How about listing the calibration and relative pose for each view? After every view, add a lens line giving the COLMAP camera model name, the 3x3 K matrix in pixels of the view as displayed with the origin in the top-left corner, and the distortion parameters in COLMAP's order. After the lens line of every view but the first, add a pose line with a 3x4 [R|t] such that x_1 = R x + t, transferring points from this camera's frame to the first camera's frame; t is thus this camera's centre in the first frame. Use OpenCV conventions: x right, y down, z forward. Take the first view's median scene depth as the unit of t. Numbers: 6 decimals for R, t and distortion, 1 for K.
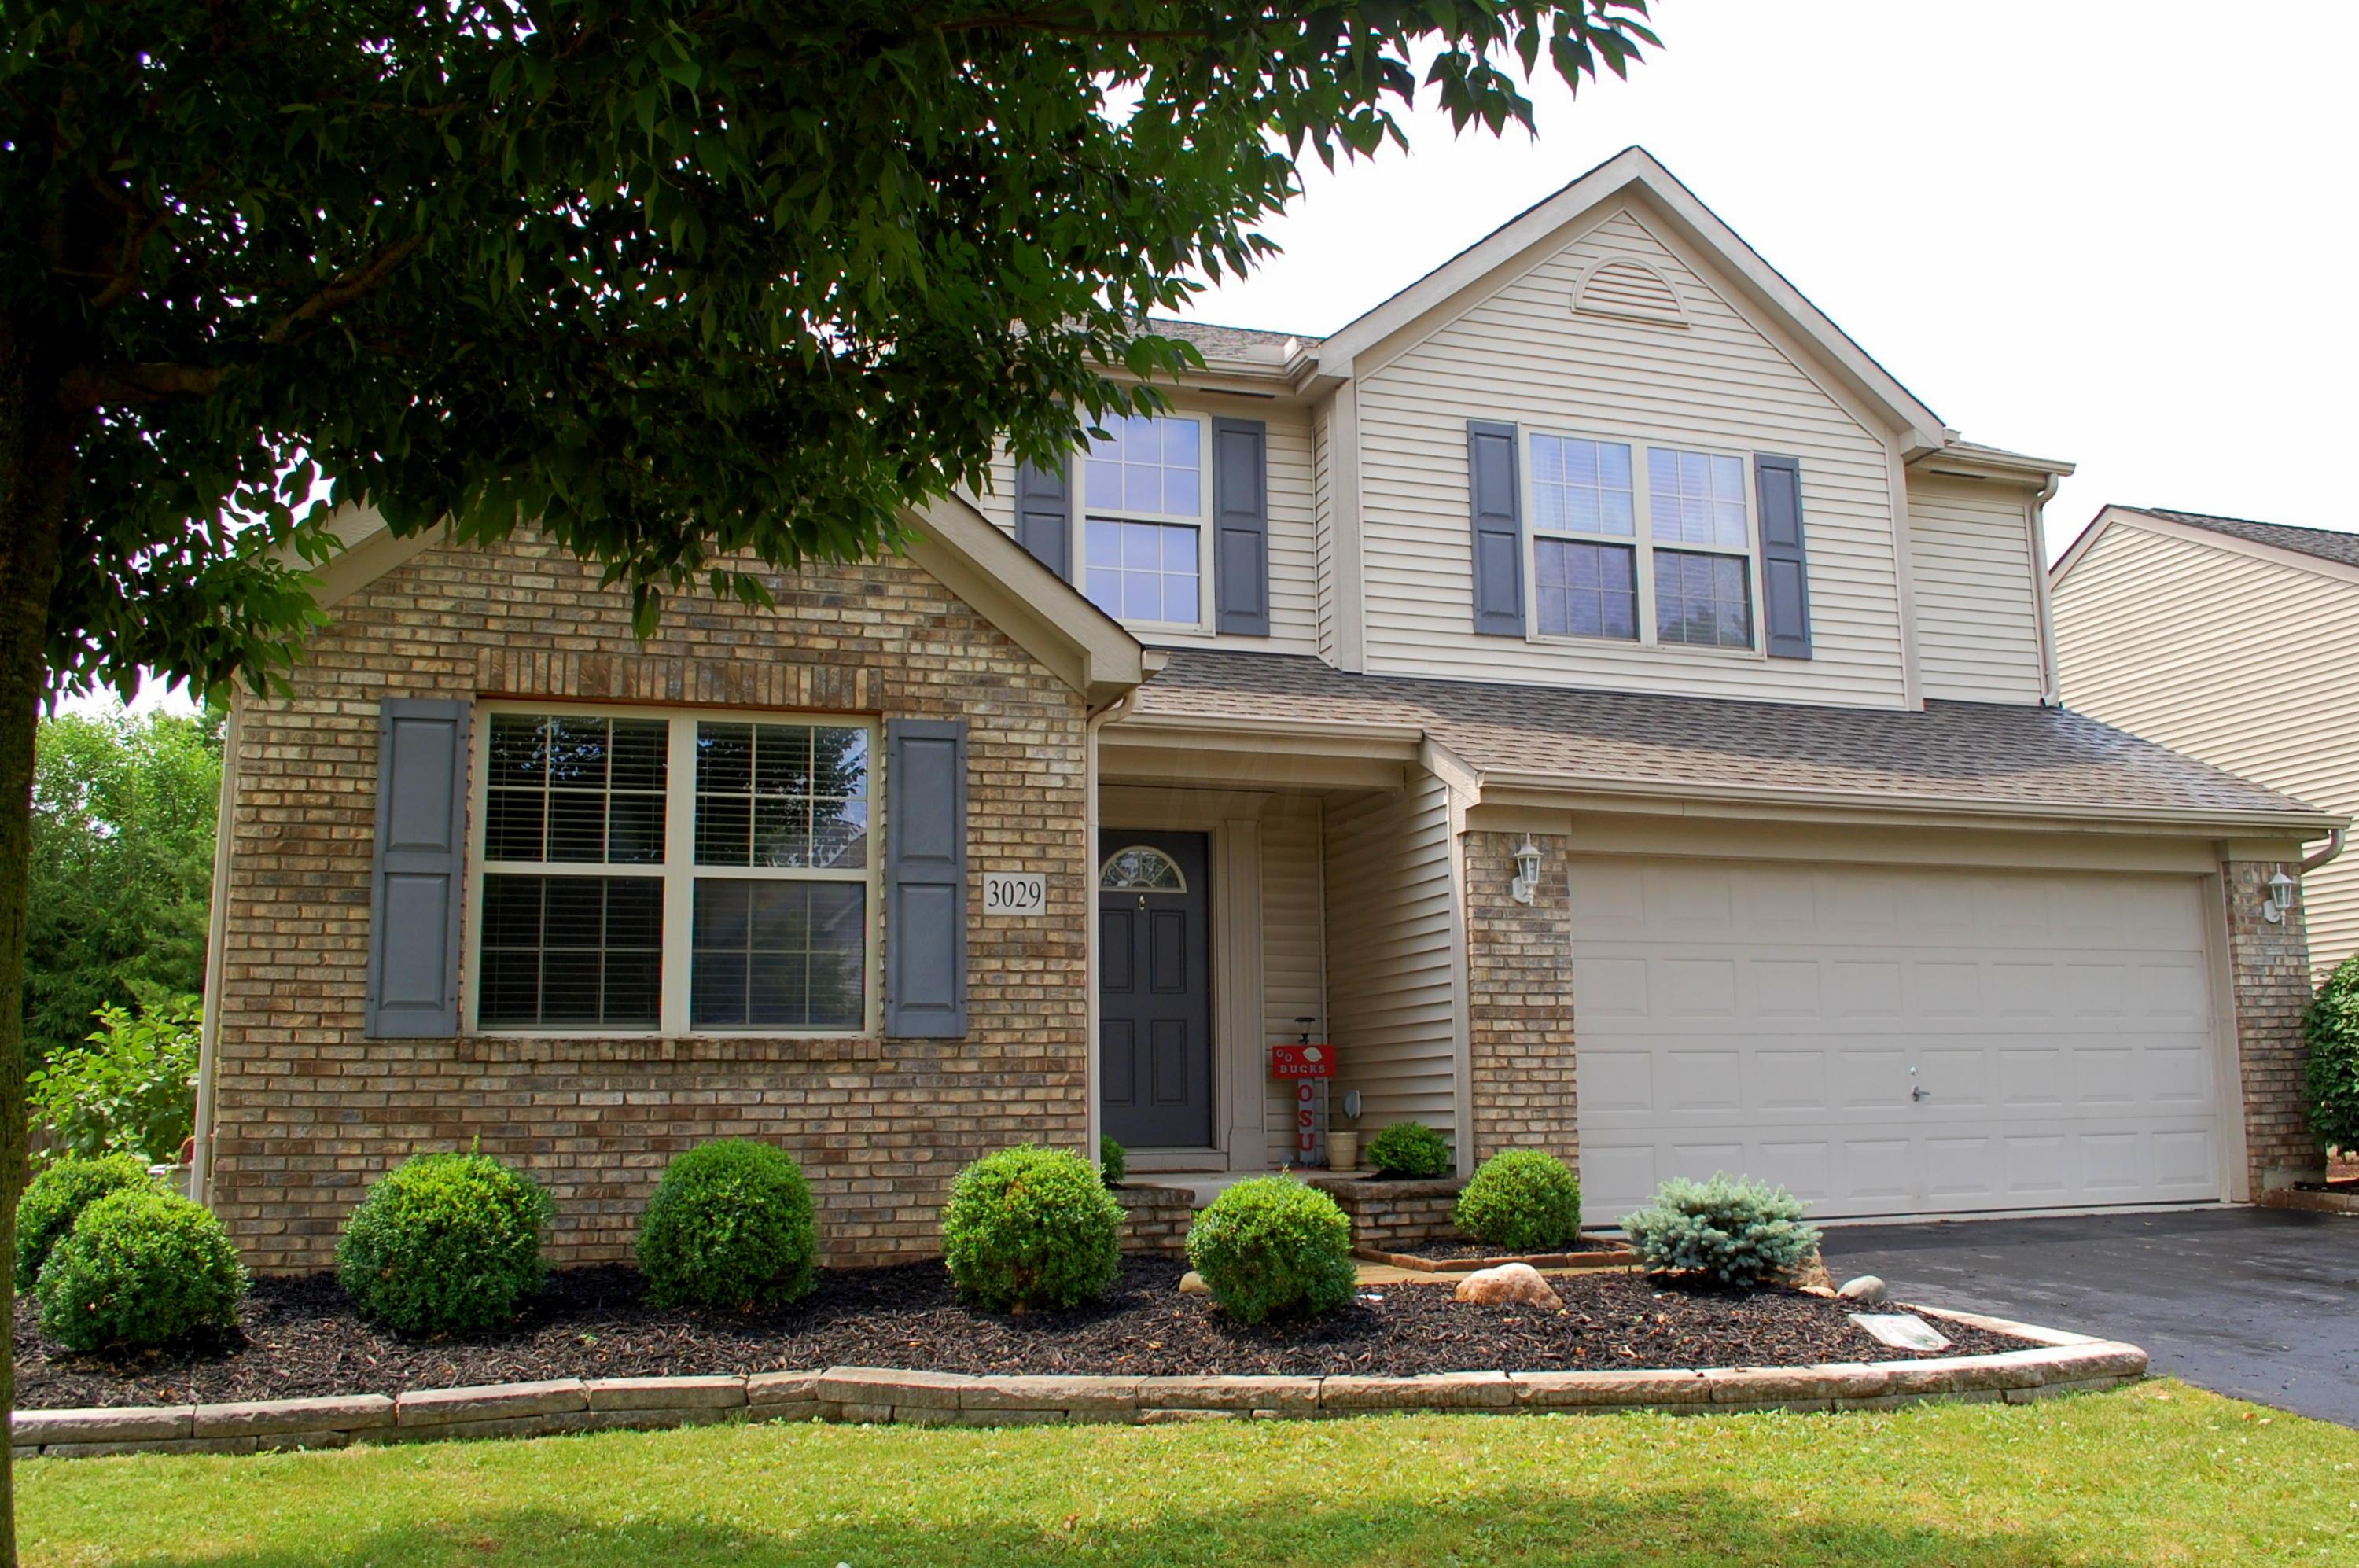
lens RADIAL K [[1959.4, 0, 1220.4], [0, 1959.4, 781.3], [0, 0, 1]] dist [-0.086120, 0.009076]
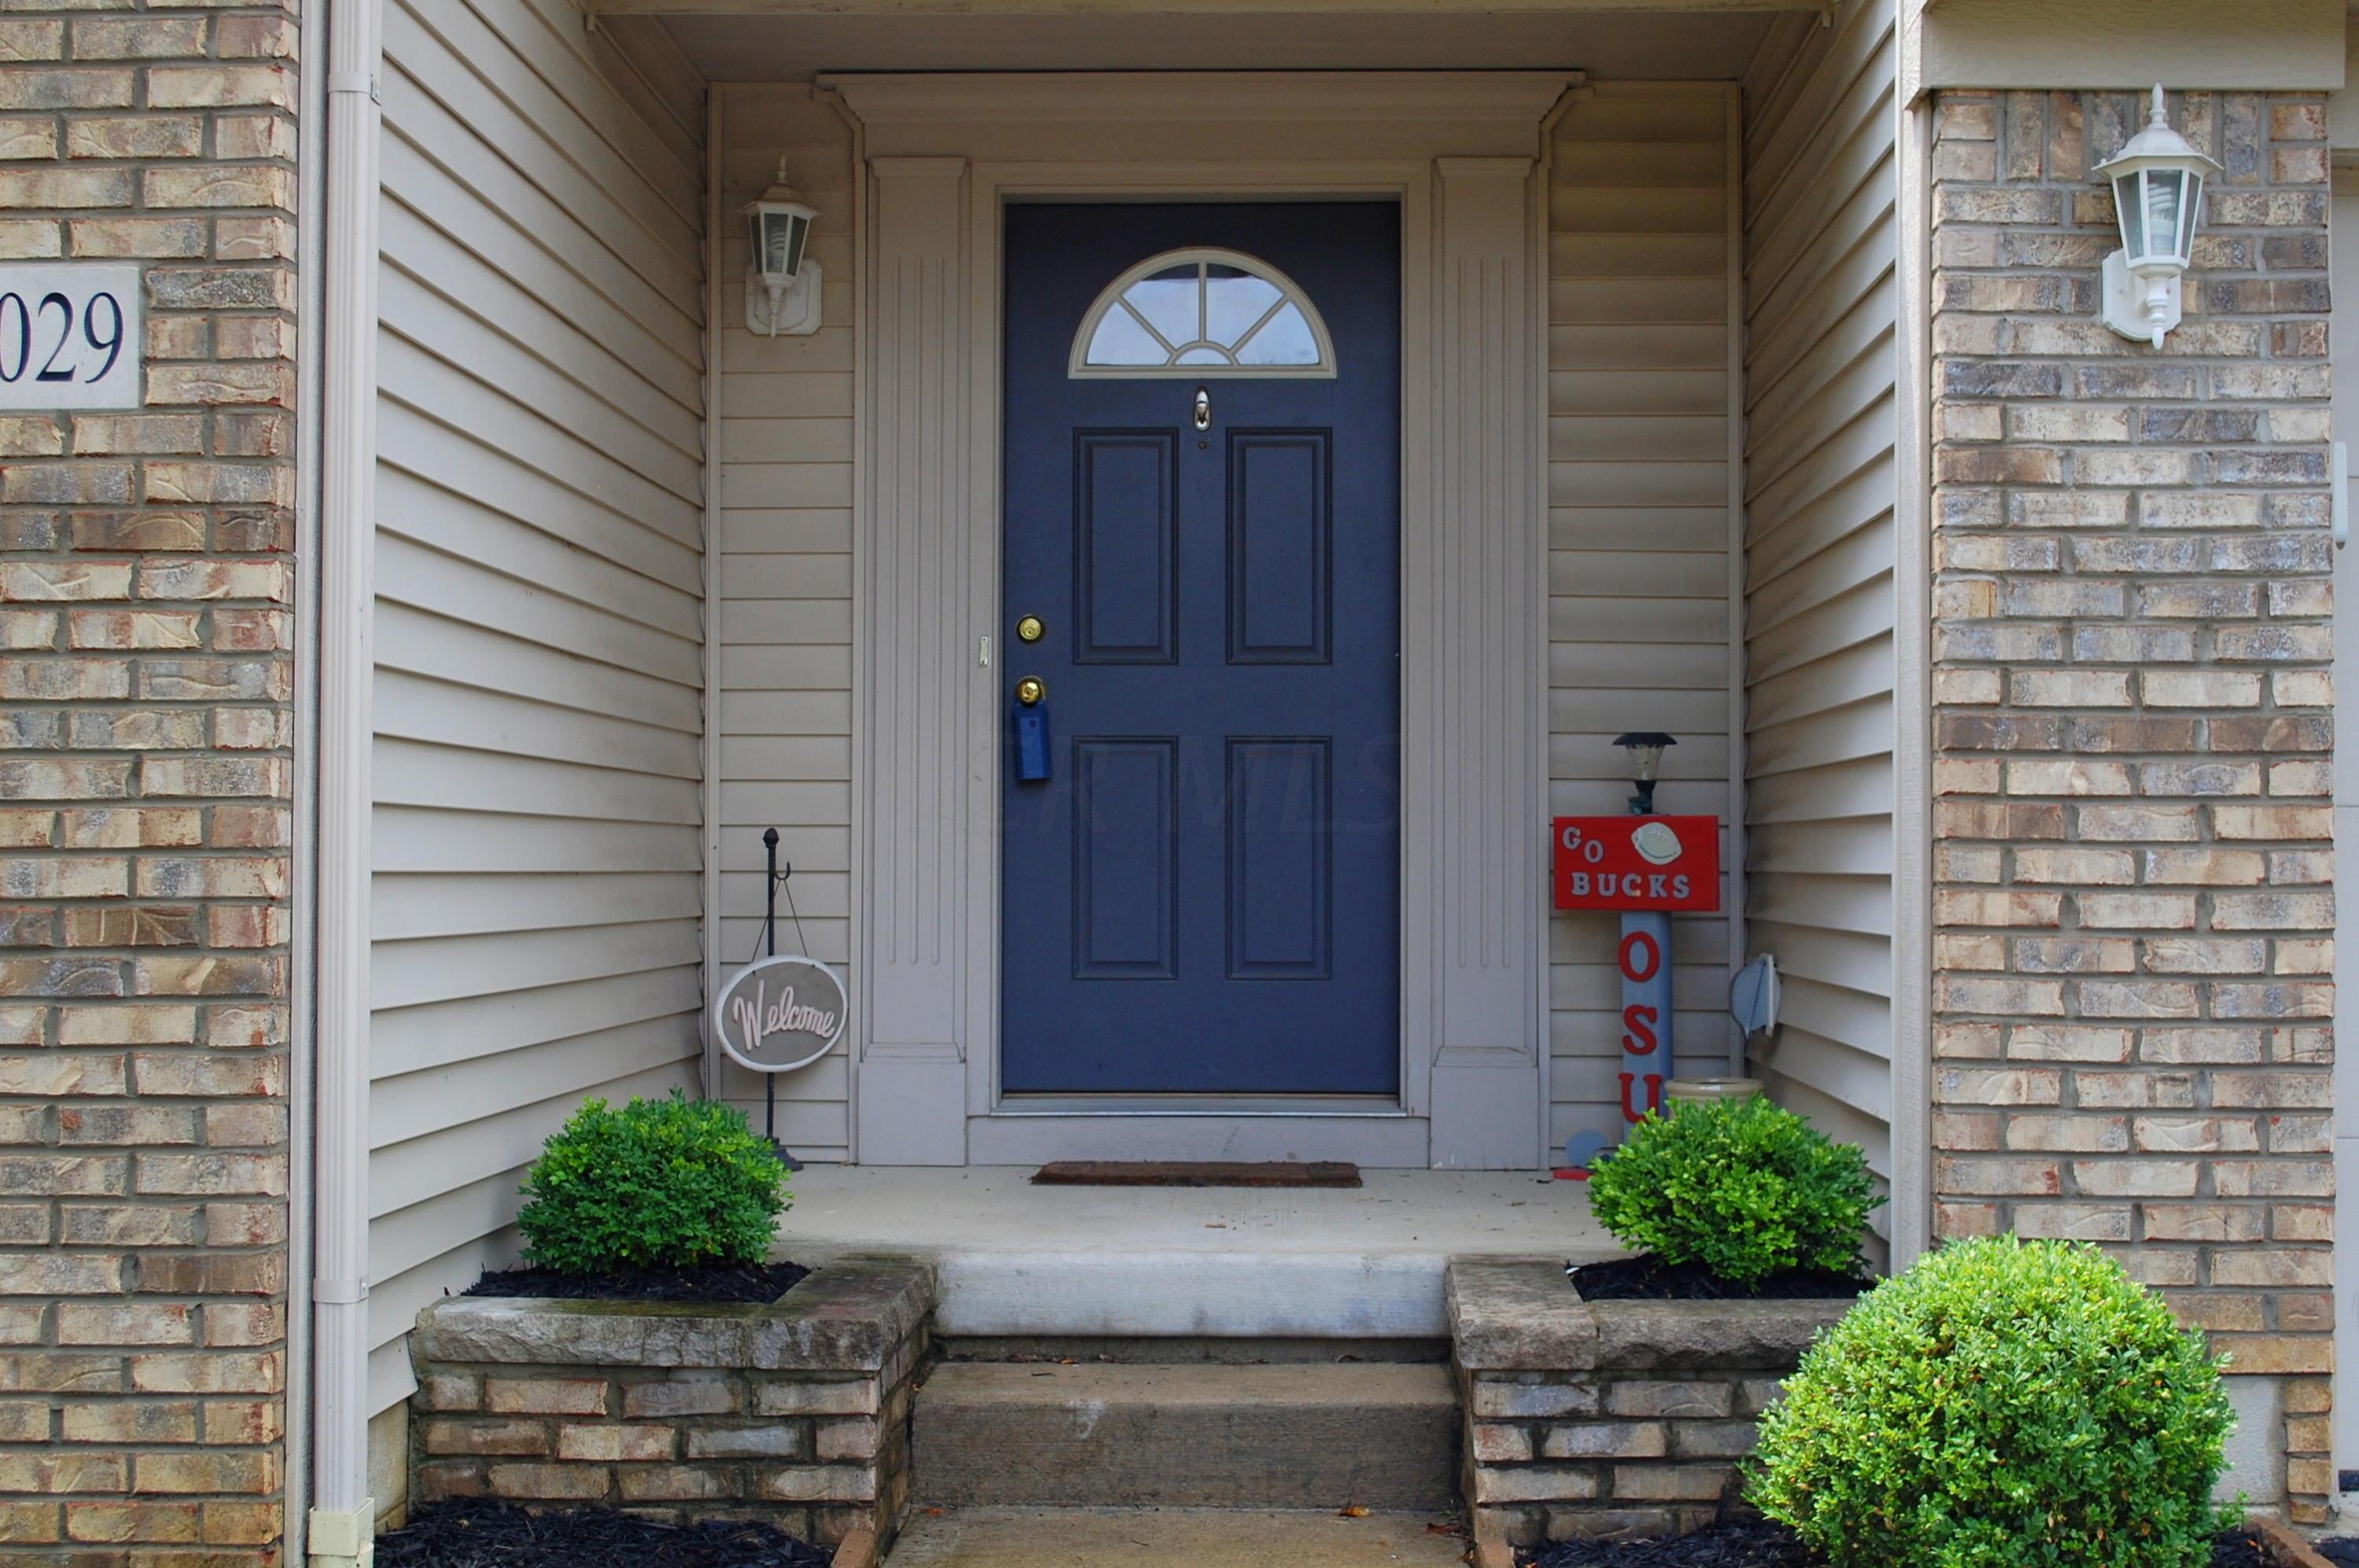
lens RADIAL K [[3302.5, 0, 1179.5], [0, 3302.5, 784.0], [0, 0, 1]] dist [-0.021582, -0.014694]
pose [[0.939018, 0.006198, -0.343812, 0.197105], [0.044289, 0.989330, 0.138795, 0.056097], [0.341004, -0.145558, 0.928724, 0.531575]]
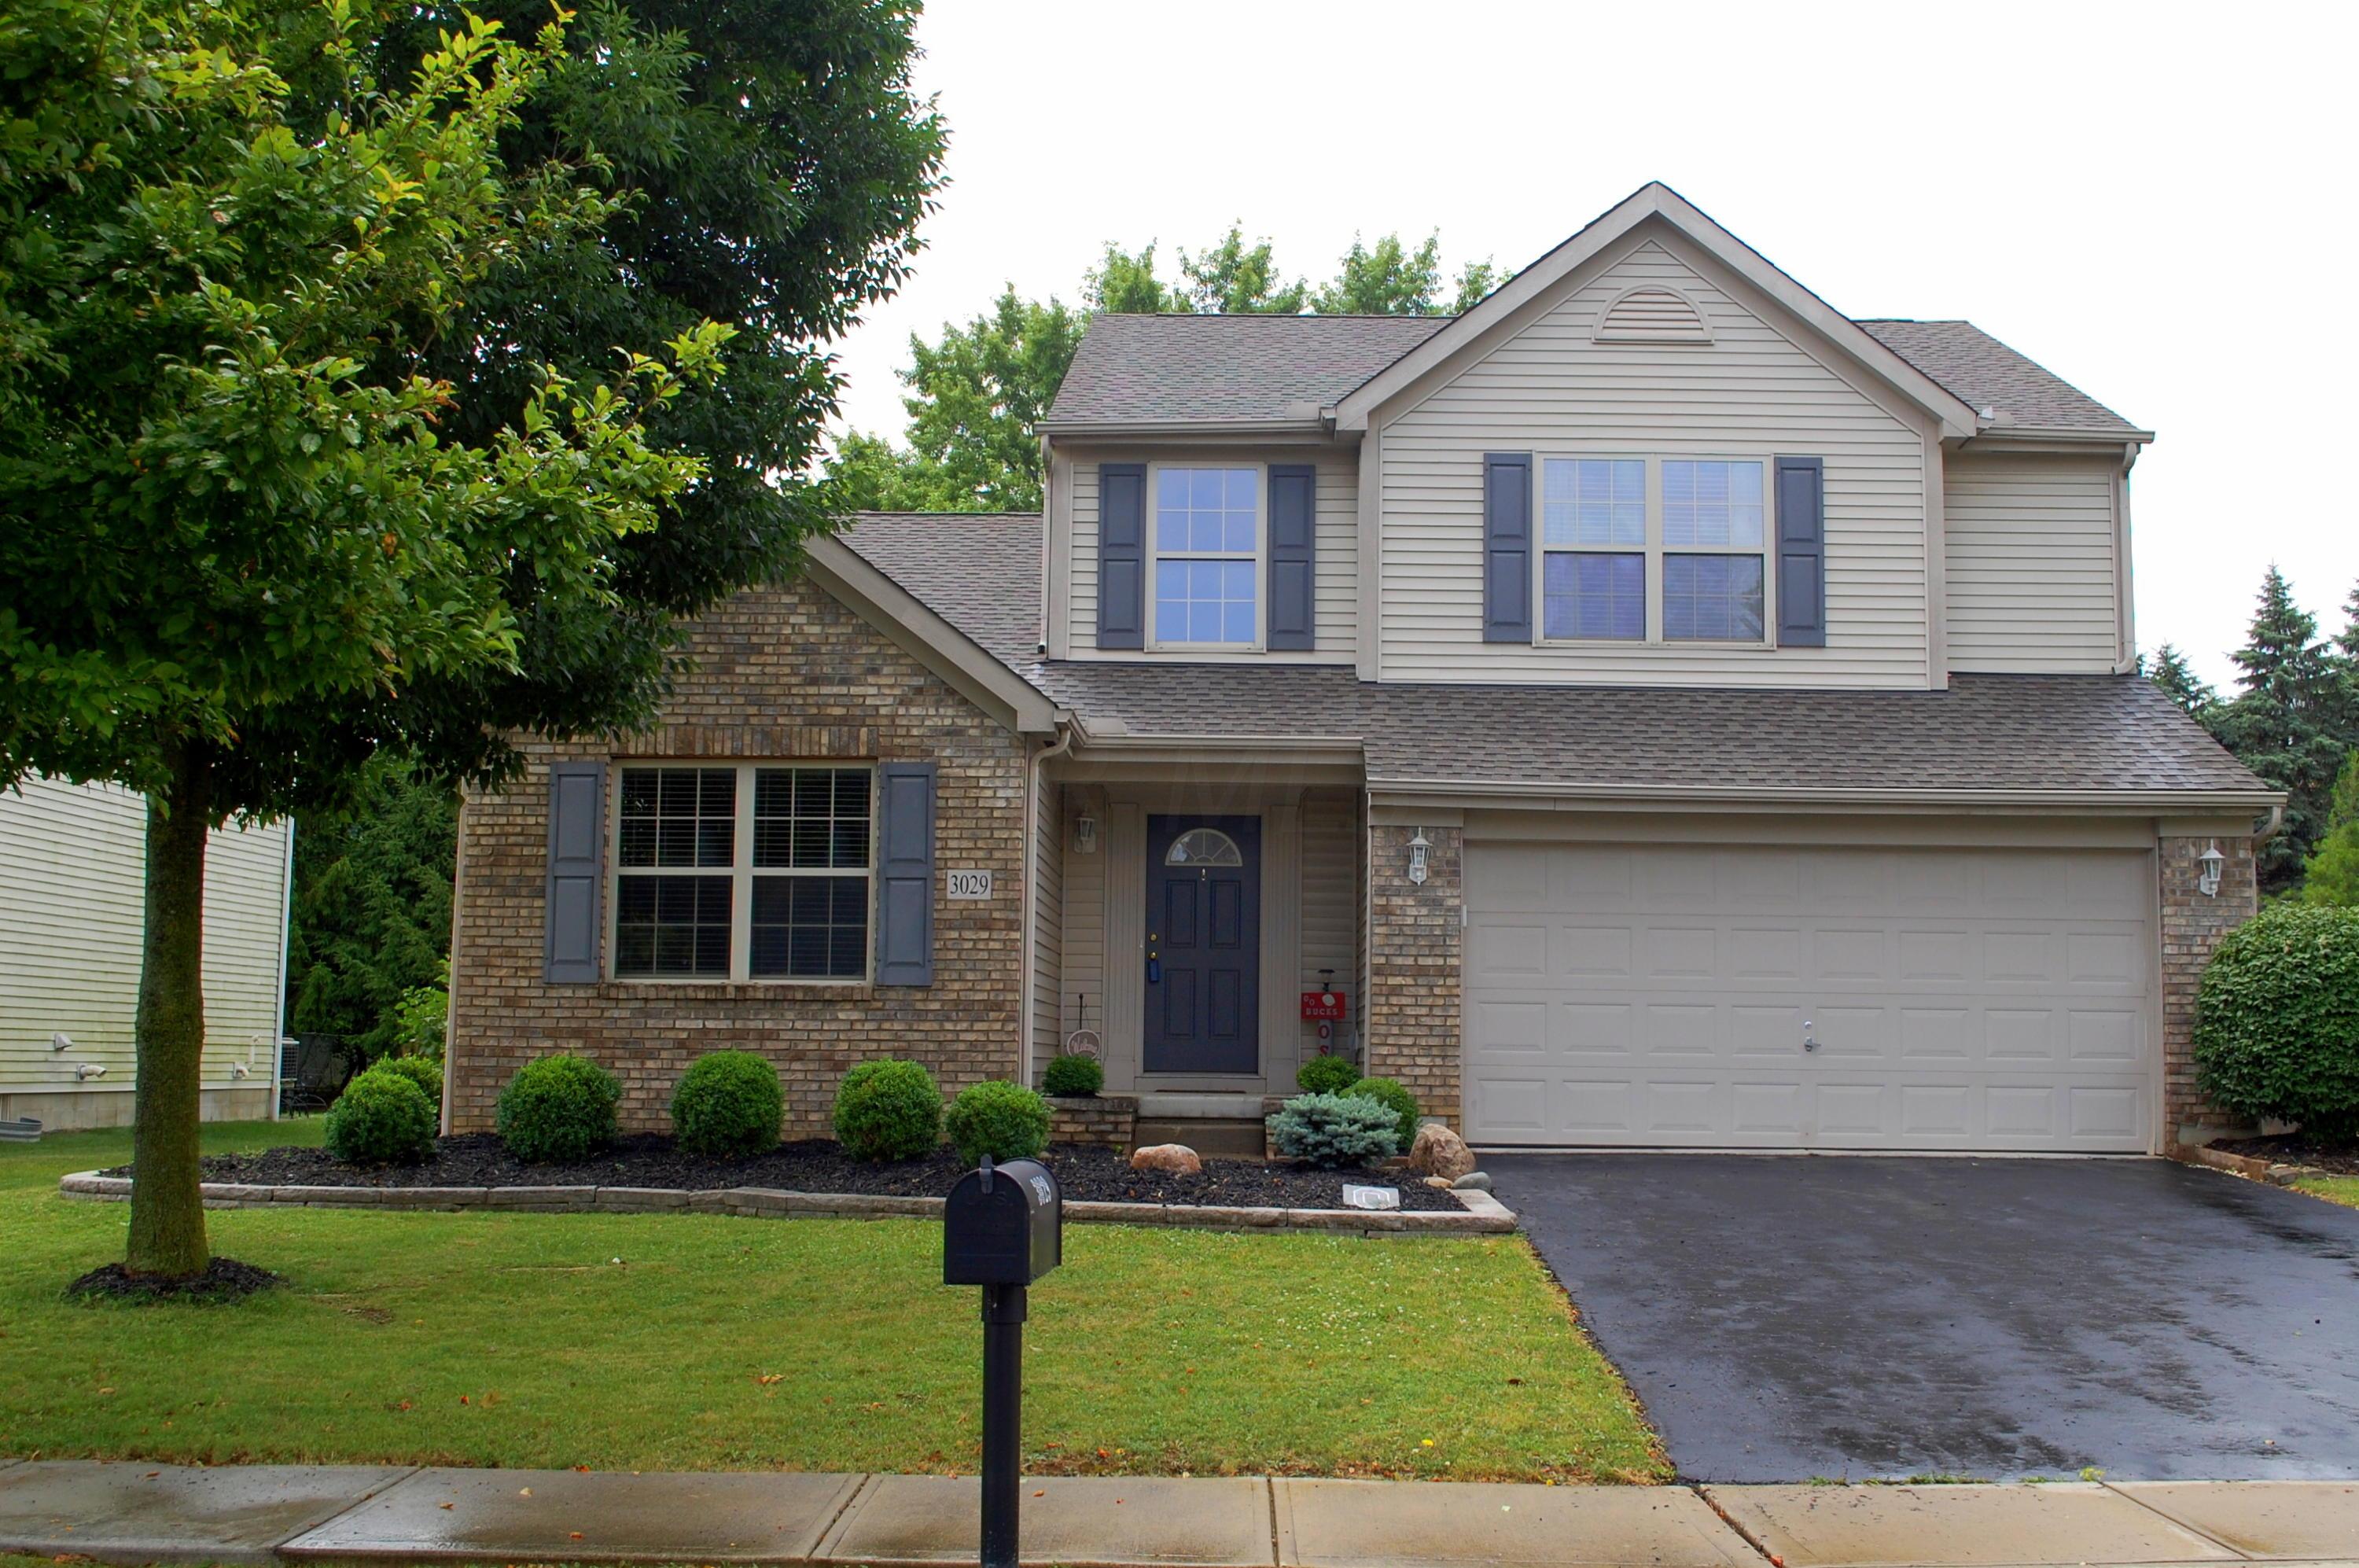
lens RADIAL K [[2372.7, 0, 1179.5], [0, 2372.7, 784.0], [0, 0, 1]] dist [-0.062720, -0.004881]
pose [[0.941841, -0.014122, -0.335761, 0.545165], [0.032175, 0.998316, 0.048266, -0.082166], [0.334514, -0.056262, 0.940710, -0.491408]]
